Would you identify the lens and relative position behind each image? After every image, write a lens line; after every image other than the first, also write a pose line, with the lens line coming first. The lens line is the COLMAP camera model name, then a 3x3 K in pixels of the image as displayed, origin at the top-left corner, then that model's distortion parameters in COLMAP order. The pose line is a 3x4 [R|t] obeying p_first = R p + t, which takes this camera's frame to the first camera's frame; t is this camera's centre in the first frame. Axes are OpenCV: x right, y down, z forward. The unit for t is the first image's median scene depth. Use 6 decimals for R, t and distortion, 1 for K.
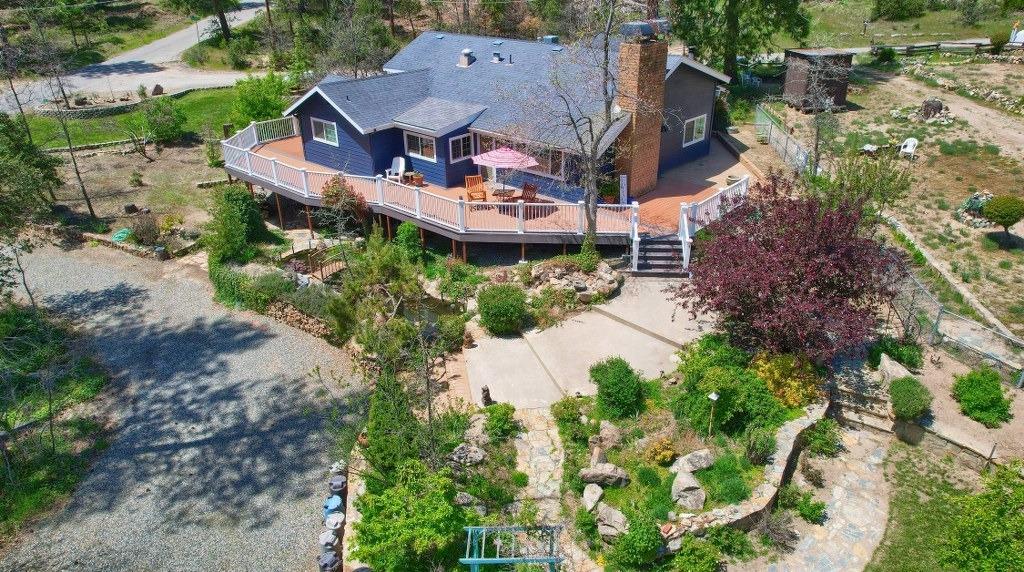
lens RADIAL K [[674.8, 0, 512.0], [0, 674.8, 286.0], [0, 0, 1]] dist [-0.057525, 0.092270]
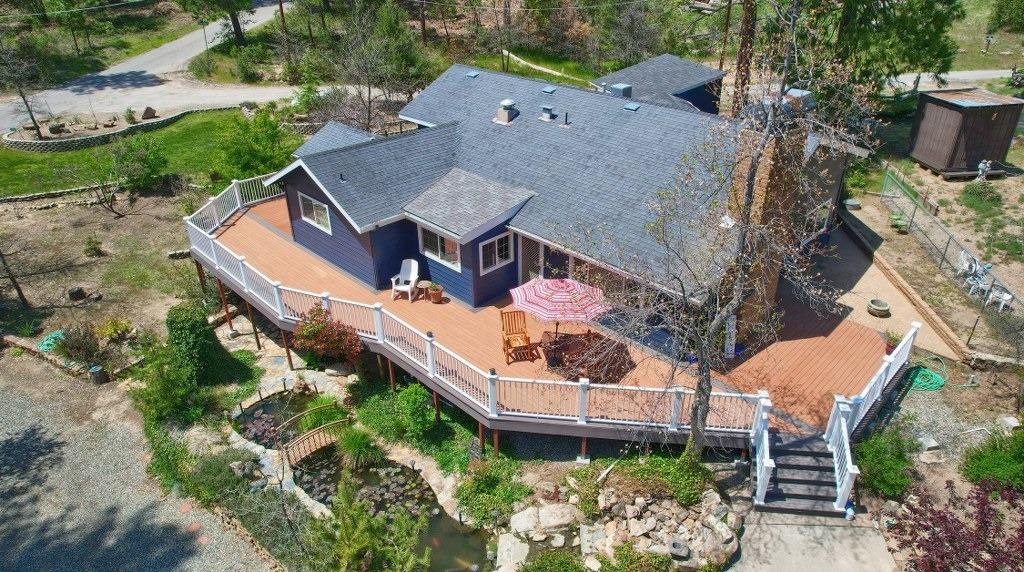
lens RADIAL K [[648.9, 0, 512.0], [0, 648.9, 286.0], [0, 0, 1]] dist [-0.056585, 0.077906]
pose [[0.998436, 0.031031, -0.046496, -0.023443], [-0.029050, 0.998666, 0.042686, -0.186247], [0.047759, -0.041268, 0.998006, 0.288554]]
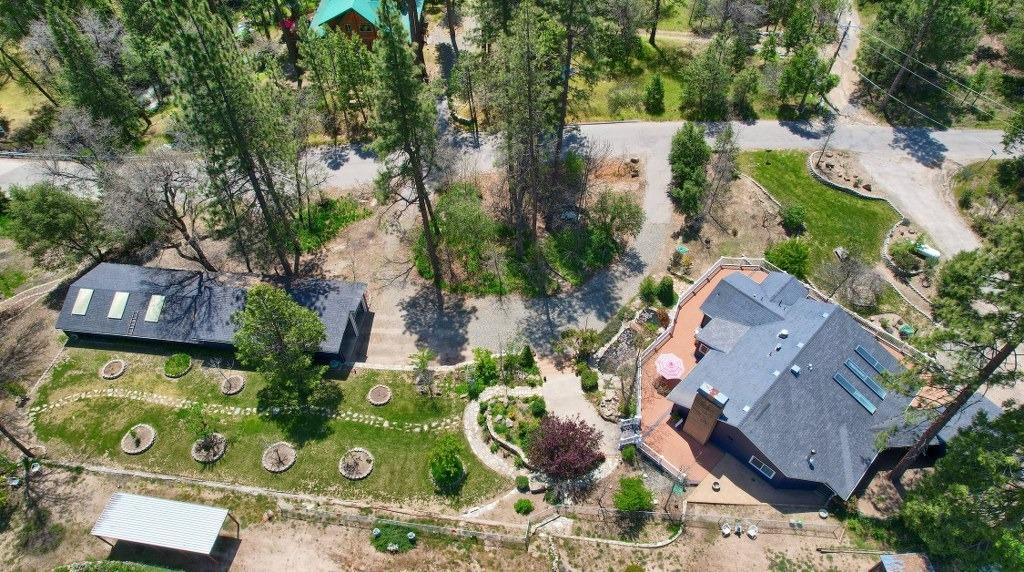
lens RADIAL K [[674.8, 0, 512.0], [0, 674.8, 286.0], [0, 0, 1]] dist [-0.057525, 0.092270]
pose [[-0.046592, 0.774889, -0.630378, 0.996467], [-0.437341, 0.551542, 0.710306, -1.388952], [0.898088, 0.308785, 0.313193, -0.205357]]
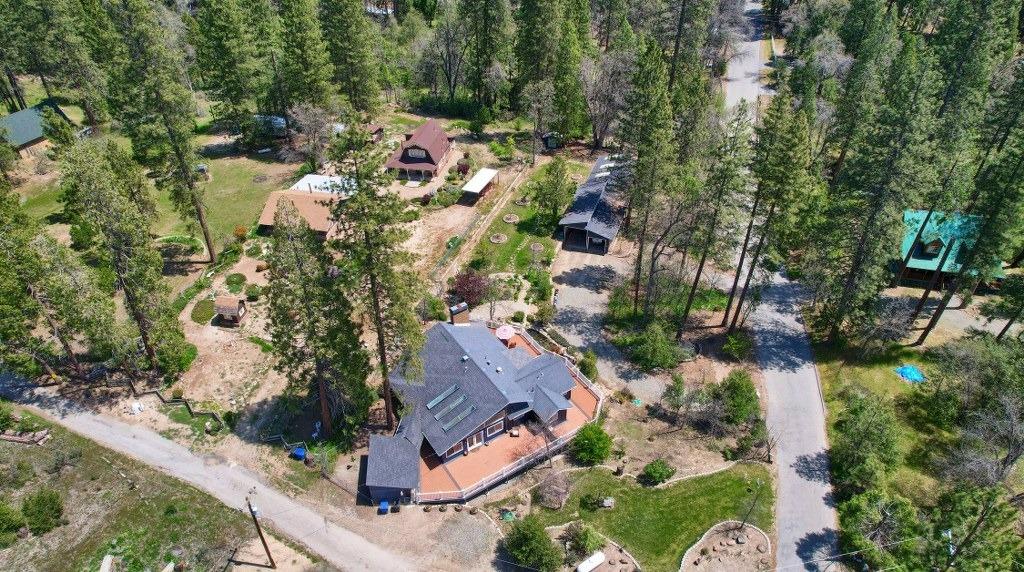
lens RADIAL K [[674.8, 0, 512.0], [0, 674.8, 286.0], [0, 0, 1]] dist [-0.057525, 0.092270]
pose [[-0.964498, -0.133767, 0.227705, -0.642481], [0.143213, 0.459505, 0.876553, -2.638438], [-0.221885, 0.878044, -0.424034, 1.818635]]
